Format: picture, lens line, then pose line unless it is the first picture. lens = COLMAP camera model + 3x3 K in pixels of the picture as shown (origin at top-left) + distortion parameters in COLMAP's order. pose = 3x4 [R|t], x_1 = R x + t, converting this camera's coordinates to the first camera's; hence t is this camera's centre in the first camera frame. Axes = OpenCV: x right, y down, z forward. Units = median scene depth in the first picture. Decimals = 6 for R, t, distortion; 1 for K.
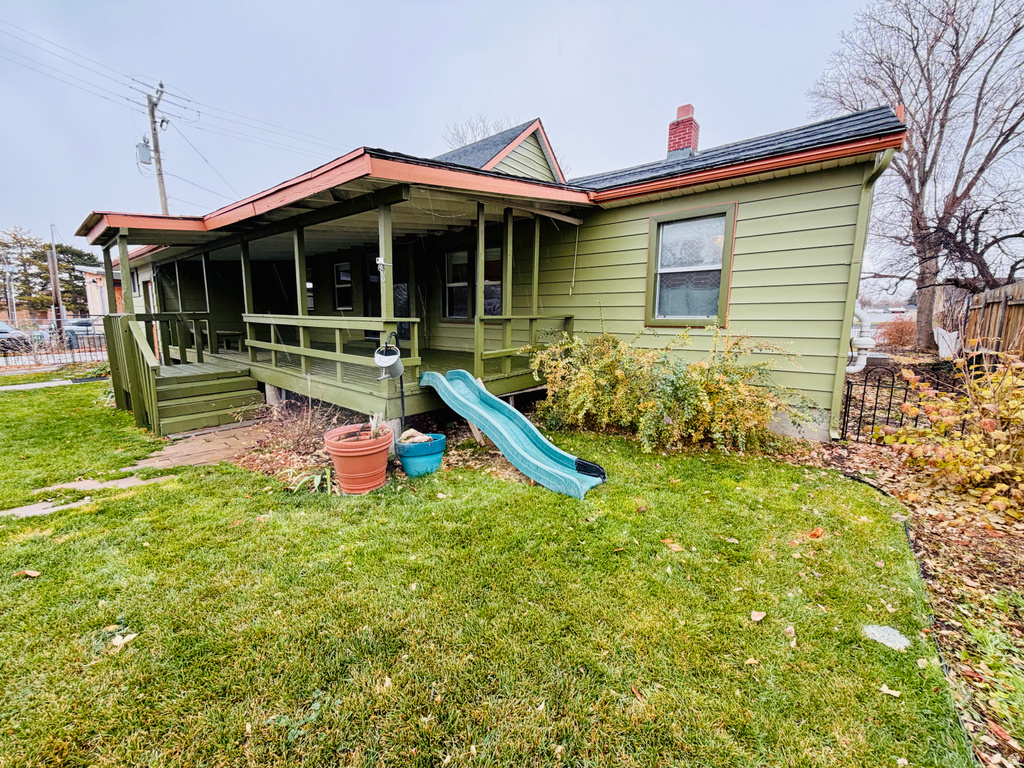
lens RADIAL K [[405.8, 0, 512.0], [0, 405.8, 384.0], [0, 0, 1]] dist [0.000085, 0.000126]
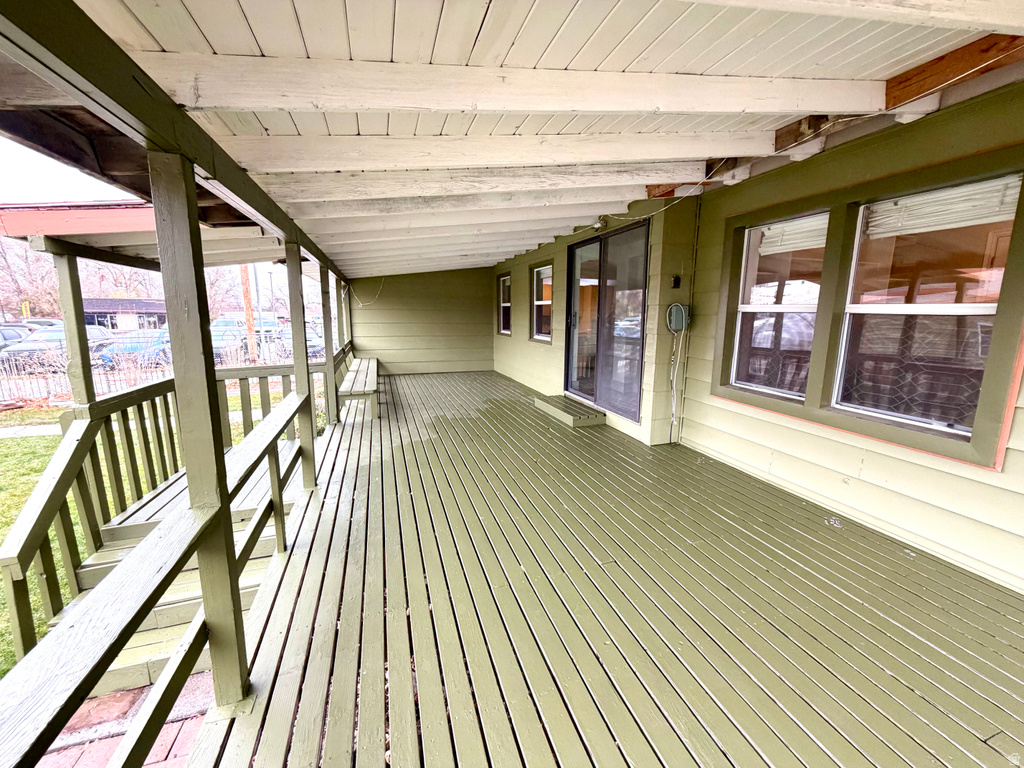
lens RADIAL K [[405.8, 0, 512.0], [0, 405.8, 384.0], [0, 0, 1]] dist [0.000085, 0.000126]
pose [[0.843840, 0.085475, -0.529744, -0.130291], [-0.078954, 0.996264, 0.034983, -0.161572], [0.530755, 0.012306, 0.847436, 0.527260]]
